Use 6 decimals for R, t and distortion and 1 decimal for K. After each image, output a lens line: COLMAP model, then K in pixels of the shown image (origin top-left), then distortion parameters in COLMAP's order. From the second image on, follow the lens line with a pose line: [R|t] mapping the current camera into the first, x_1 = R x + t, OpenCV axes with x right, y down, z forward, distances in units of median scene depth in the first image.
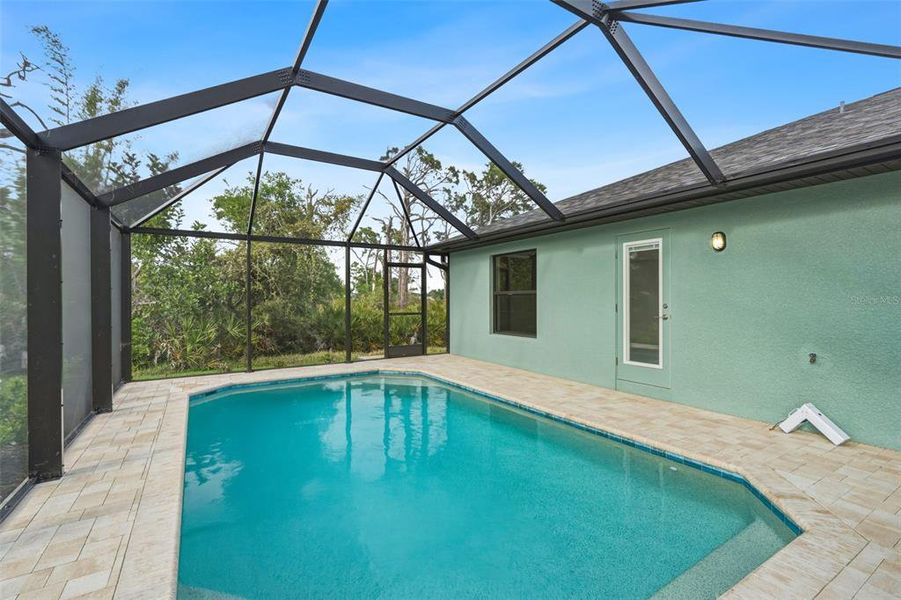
lens RADIAL K [[414.4, 0, 447.3], [0, 414.4, 296.3], [0, 0, 1]] dist [-0.005626, -0.000462]
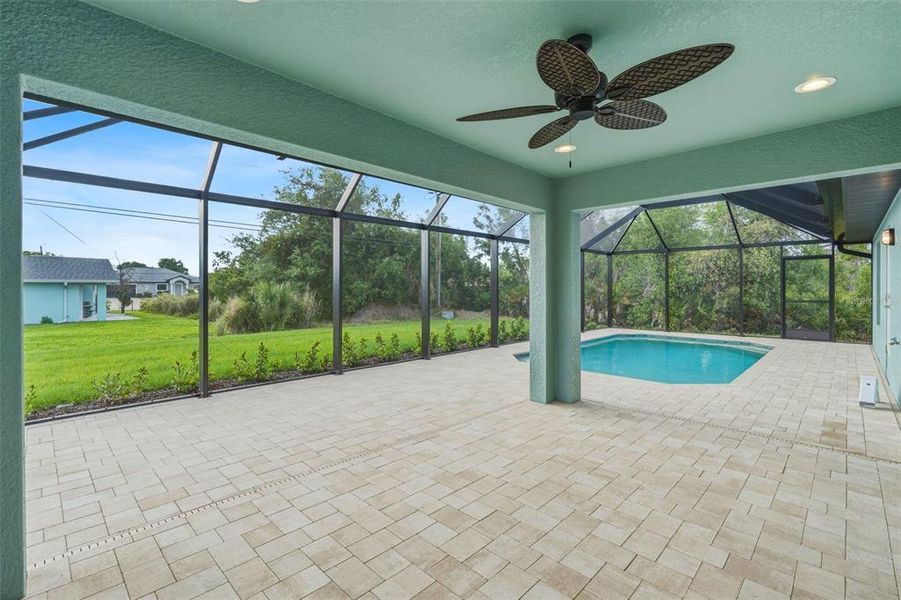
lens RADIAL K [[410.6, 0, 446.7], [0, 410.6, 287.2], [0, 0, 1]] dist [-0.000245, 0.000212]
pose [[0.240371, 0.001724, -0.970679, 0.659193], [0.008648, 0.999955, 0.003917, -0.006699], [0.970642, -0.009336, 0.240346, -0.184032]]
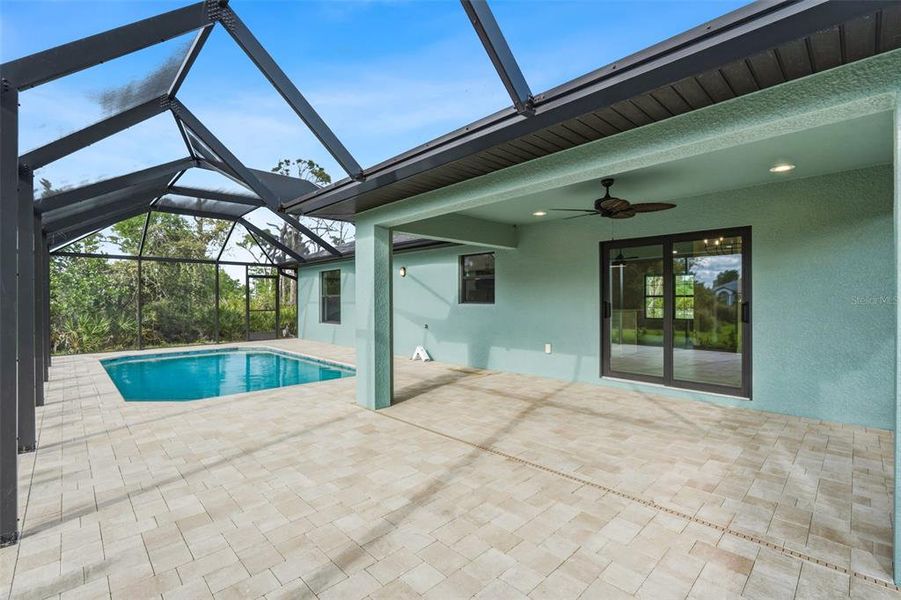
lens RADIAL K [[406.7, 0, 450.5], [0, 406.7, 300.0], [0, 0, 1]] dist [-0.003810, -0.000254]
pose [[0.976002, -0.001216, 0.217759, 0.200525], [-0.000655, 0.999963, 0.008520, -0.005064], [-0.217762, -0.008459, 0.975965, -0.458260]]
